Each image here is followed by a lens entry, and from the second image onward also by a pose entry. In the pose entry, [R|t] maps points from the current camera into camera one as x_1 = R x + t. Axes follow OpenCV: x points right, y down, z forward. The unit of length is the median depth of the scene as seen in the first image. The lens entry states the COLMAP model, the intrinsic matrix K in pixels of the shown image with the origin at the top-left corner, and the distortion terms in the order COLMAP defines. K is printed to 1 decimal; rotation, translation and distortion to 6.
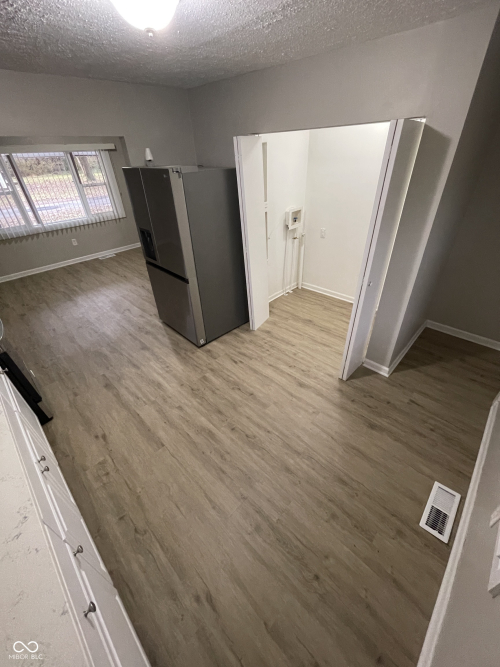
lens RADIAL K [[269.6, 0, 251.7], [0, 269.6, 331.0], [0, 0, 1]] dist [-0.000938, -0.000010]
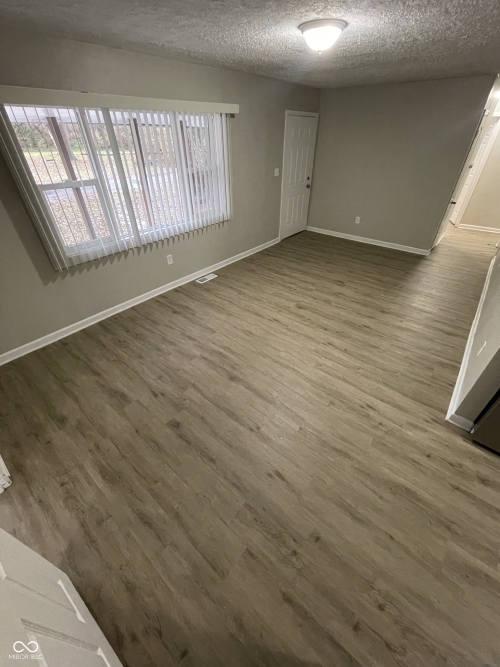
lens RADIAL K [[269.6, 0, 251.7], [0, 269.6, 331.0], [0, 0, 1]] dist [-0.000938, -0.000010]
pose [[0.996525, -0.017520, 0.081434, -1.153695], [0.014273, 0.999087, 0.040280, -0.405180], [-0.082065, -0.038977, 0.995864, 0.736133]]
